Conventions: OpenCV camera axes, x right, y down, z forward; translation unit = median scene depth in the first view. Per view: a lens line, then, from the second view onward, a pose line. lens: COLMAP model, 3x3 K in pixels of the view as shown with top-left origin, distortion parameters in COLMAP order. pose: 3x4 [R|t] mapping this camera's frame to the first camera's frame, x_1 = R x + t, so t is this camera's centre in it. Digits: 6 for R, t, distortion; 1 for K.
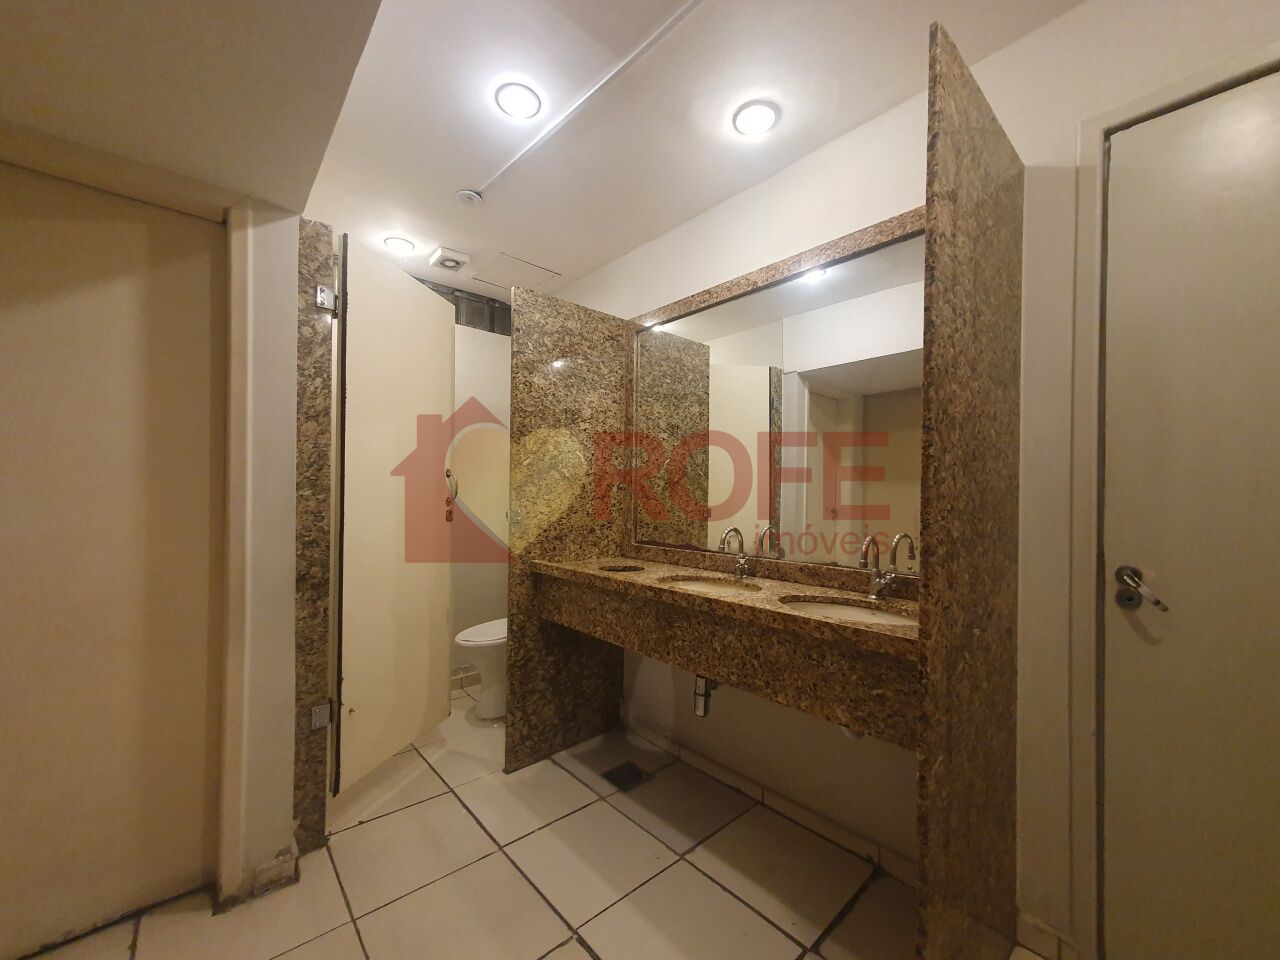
lens RADIAL K [[508.7, 0, 643.4], [0, 508.7, 491.5], [0, 0, 1]] dist [0.000990, 0.005288]
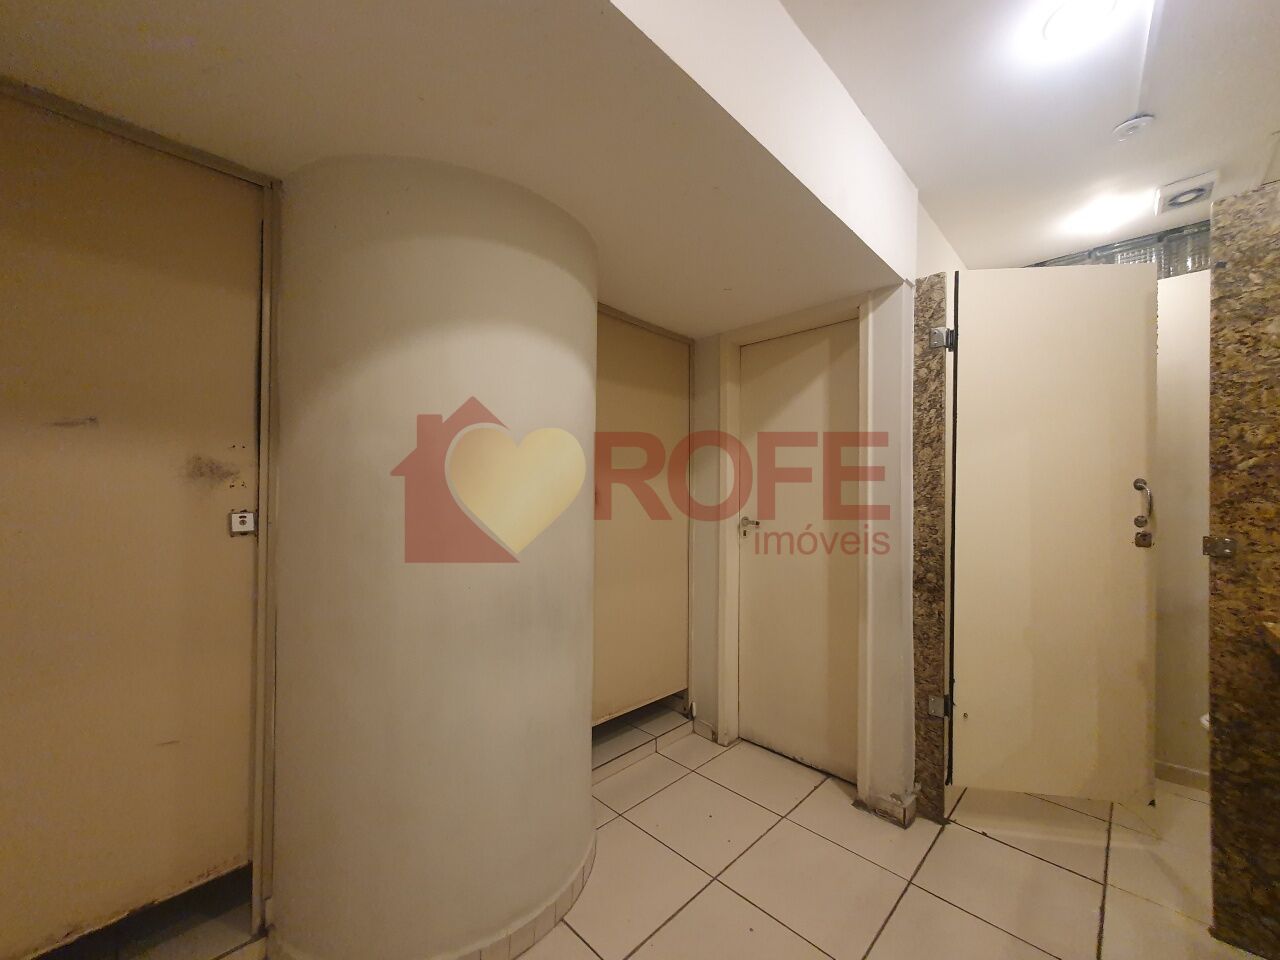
lens RADIAL K [[508.7, 0, 643.4], [0, 508.7, 491.5], [0, 0, 1]] dist [0.000990, 0.005288]
pose [[0.074109, -0.023224, -0.996980, 0.460020], [-0.002288, 0.999722, -0.023458, -0.008230], [0.997248, 0.004020, 0.074035, 0.263120]]
